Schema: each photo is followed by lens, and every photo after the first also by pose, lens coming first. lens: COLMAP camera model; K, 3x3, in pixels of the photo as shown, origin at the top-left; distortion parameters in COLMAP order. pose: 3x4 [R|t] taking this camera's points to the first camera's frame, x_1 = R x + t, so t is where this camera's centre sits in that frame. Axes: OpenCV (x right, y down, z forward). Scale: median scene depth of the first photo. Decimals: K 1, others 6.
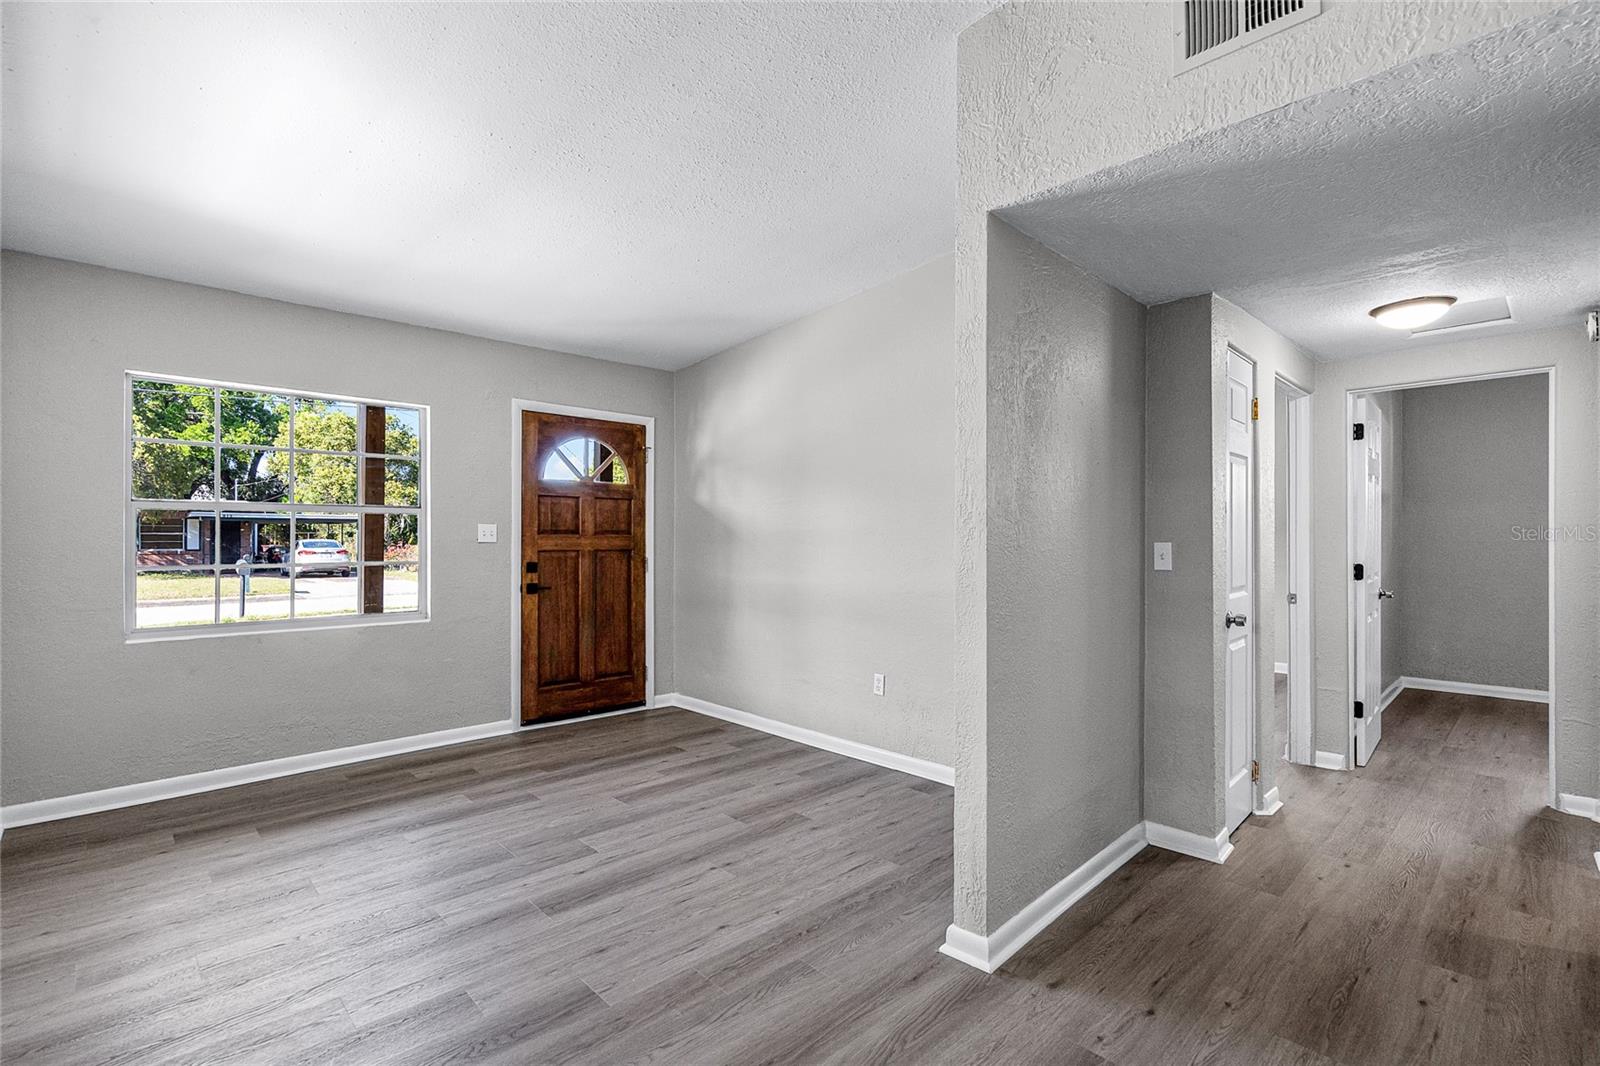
lens RADIAL K [[733.0, 0, 804.2], [0, 733.0, 541.0], [0, 0, 1]] dist [-0.000015, 0.000475]
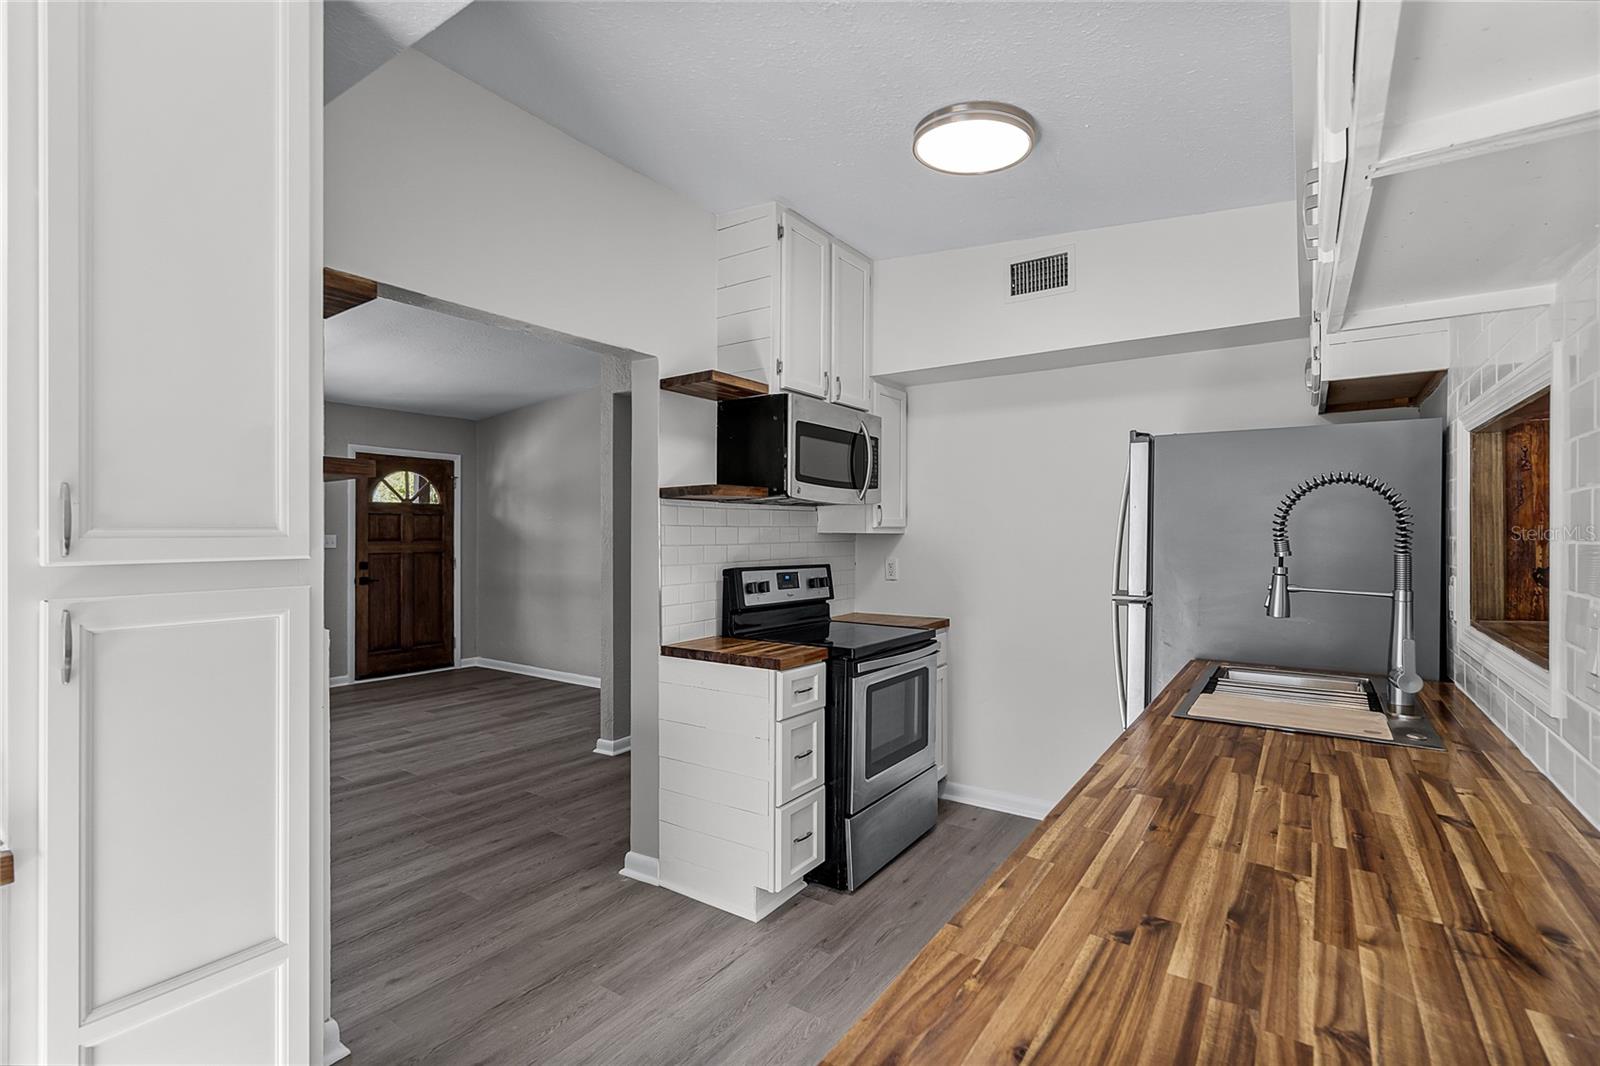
lens RADIAL K [[733.0, 0, 801.3], [0, 733.0, 536.1], [0, 0, 1]] dist [-0.000015, 0.000475]
pose [[0.979459, 0.000237, 0.201642, 0.152005], [-0.000342, 1.000000, 0.000484, -0.019755], [-0.201642, -0.000543, 0.979459, -0.499147]]
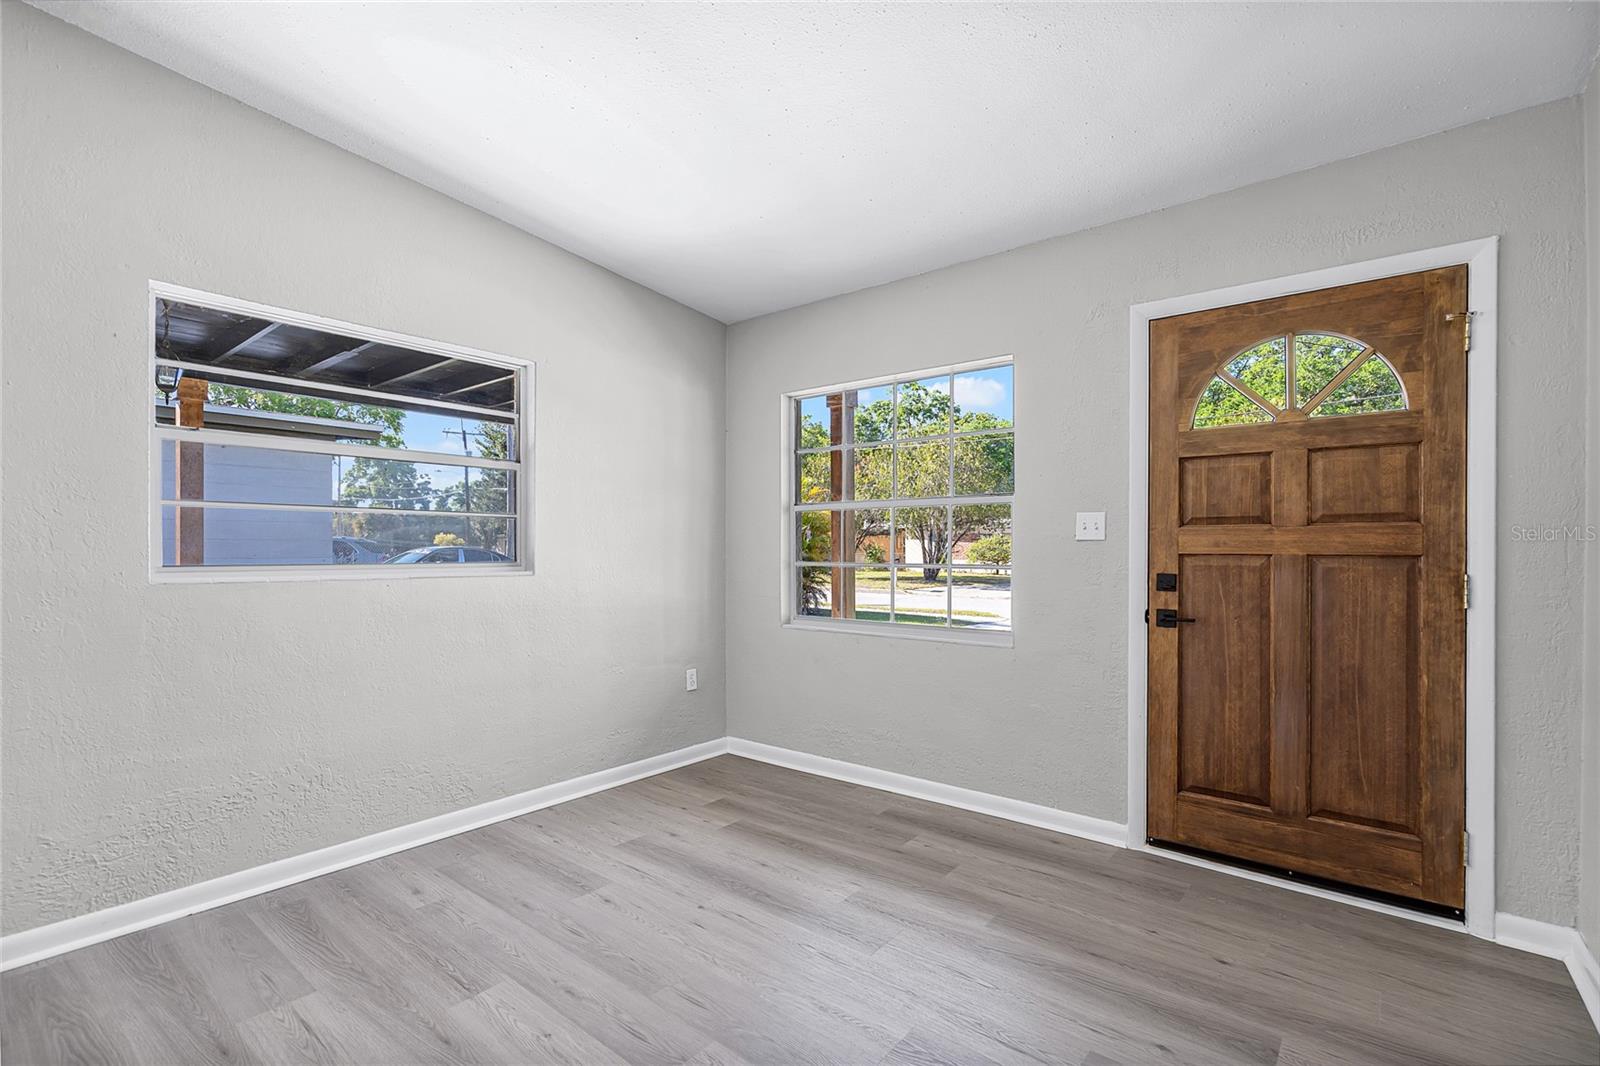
lens RADIAL K [[733.0, 0, 797.1], [0, 733.0, 550.2], [0, 0, 1]] dist [-0.000015, 0.000475]
pose [[0.128039, 0.001601, -0.991768, 0.166722], [-0.006061, 0.999981, 0.000832, 0.011084], [0.991751, 0.005904, 0.128046, 0.600840]]
